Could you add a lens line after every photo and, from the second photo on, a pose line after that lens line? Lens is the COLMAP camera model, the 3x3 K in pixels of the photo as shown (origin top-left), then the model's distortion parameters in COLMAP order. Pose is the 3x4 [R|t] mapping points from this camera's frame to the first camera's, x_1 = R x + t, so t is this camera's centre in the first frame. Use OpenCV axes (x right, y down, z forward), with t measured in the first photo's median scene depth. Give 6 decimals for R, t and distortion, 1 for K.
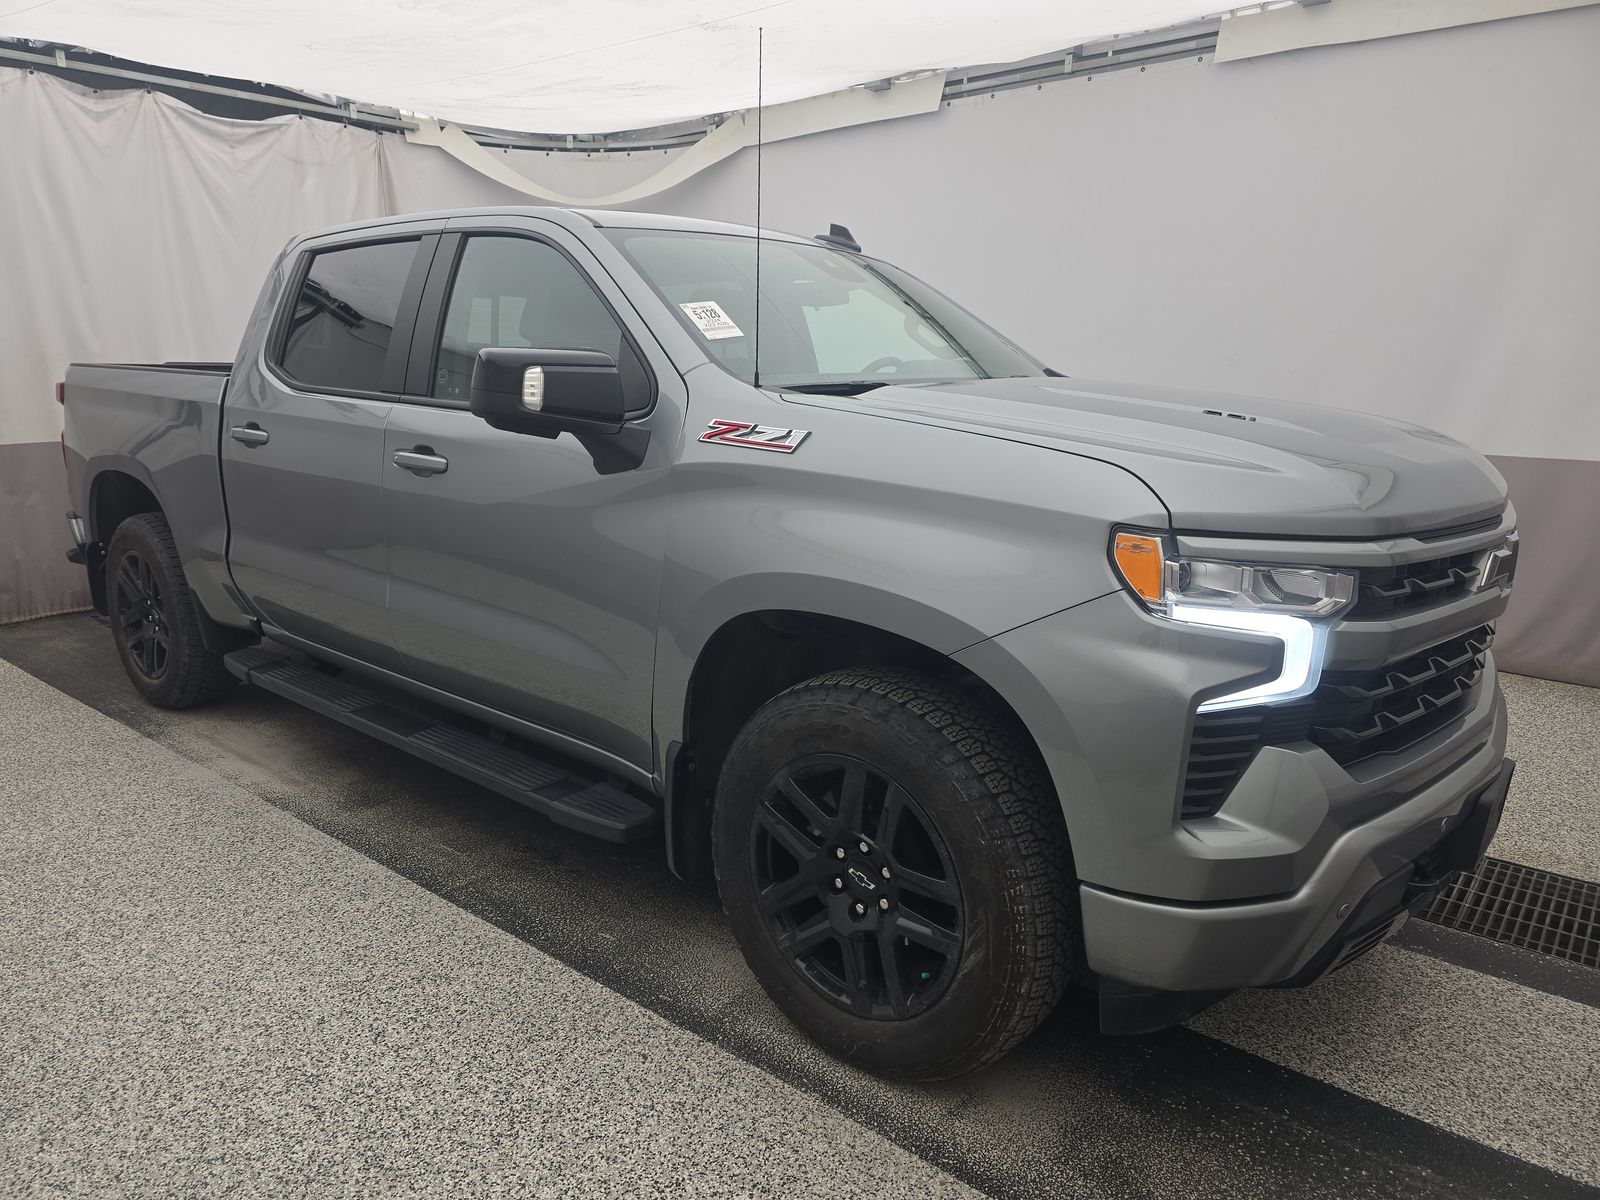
lens RADIAL K [[1075.4, 0, 804.9], [0, 1075.4, 599.7], [0, 0, 1]] dist [0.007541, 0.000042]
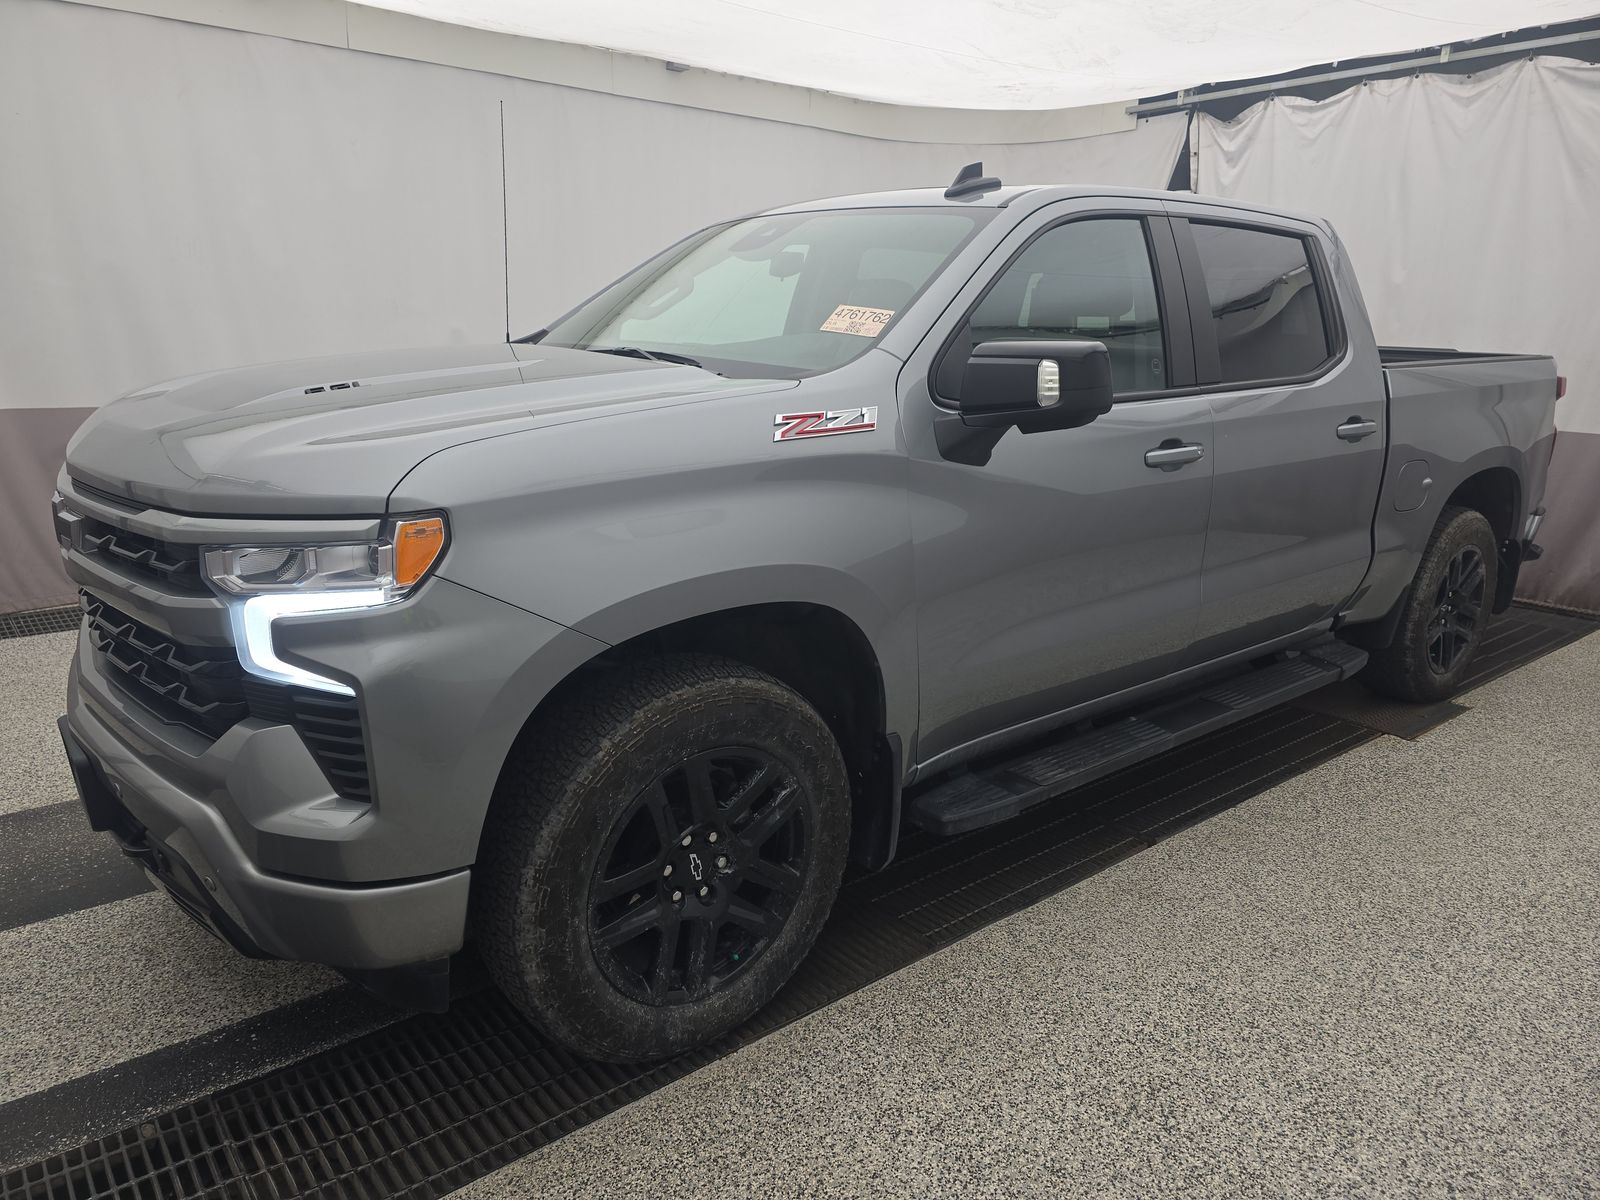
lens RADIAL K [[1075.4, 0, 804.9], [0, 1075.4, 599.7], [0, 0, 1]] dist [0.007541, 0.000042]
pose [[-0.179824, 0.249657, -0.951491, 0.734174], [-0.241272, 0.926520, 0.288703, -0.211182], [0.953652, 0.281484, -0.106375, 0.874676]]
